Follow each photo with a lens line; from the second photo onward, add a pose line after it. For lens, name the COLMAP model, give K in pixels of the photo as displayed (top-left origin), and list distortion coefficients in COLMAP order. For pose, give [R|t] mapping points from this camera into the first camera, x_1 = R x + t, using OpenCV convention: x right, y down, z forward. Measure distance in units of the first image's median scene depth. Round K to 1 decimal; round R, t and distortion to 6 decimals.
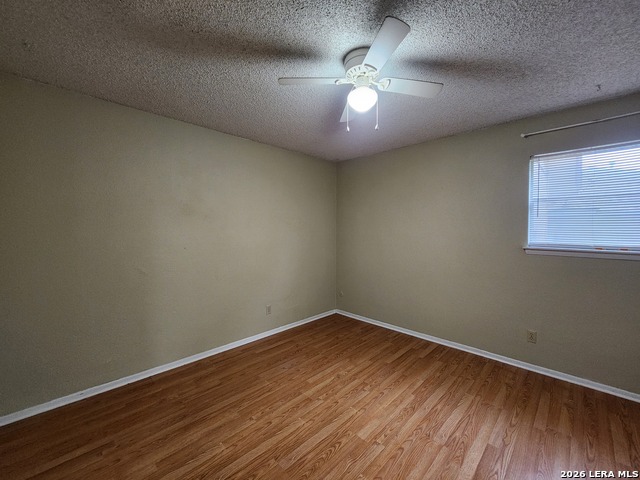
lens RADIAL K [[260.3, 0, 323.7], [0, 260.3, 238.5], [0, 0, 1]] dist [0.002924, -0.002780]
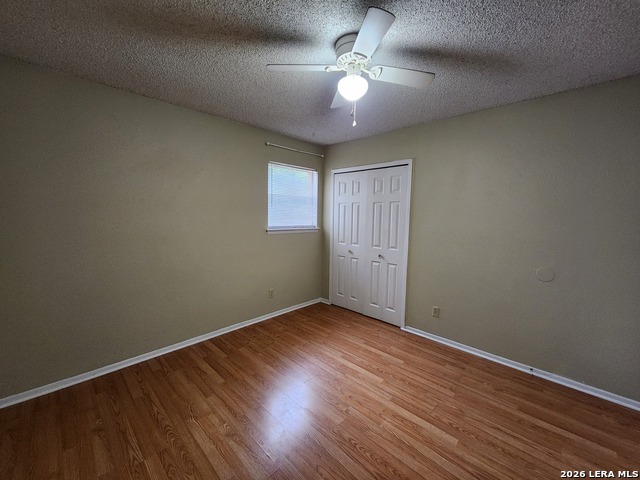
lens RADIAL K [[260.3, 0, 323.8], [0, 260.3, 242.1], [0, 0, 1]] dist [0.002924, -0.002780]
pose [[-0.009037, -0.114424, 0.993391, -0.553201], [0.020342, 0.993205, 0.114587, -0.050478], [-0.999752, 0.021243, -0.006648, 0.721700]]
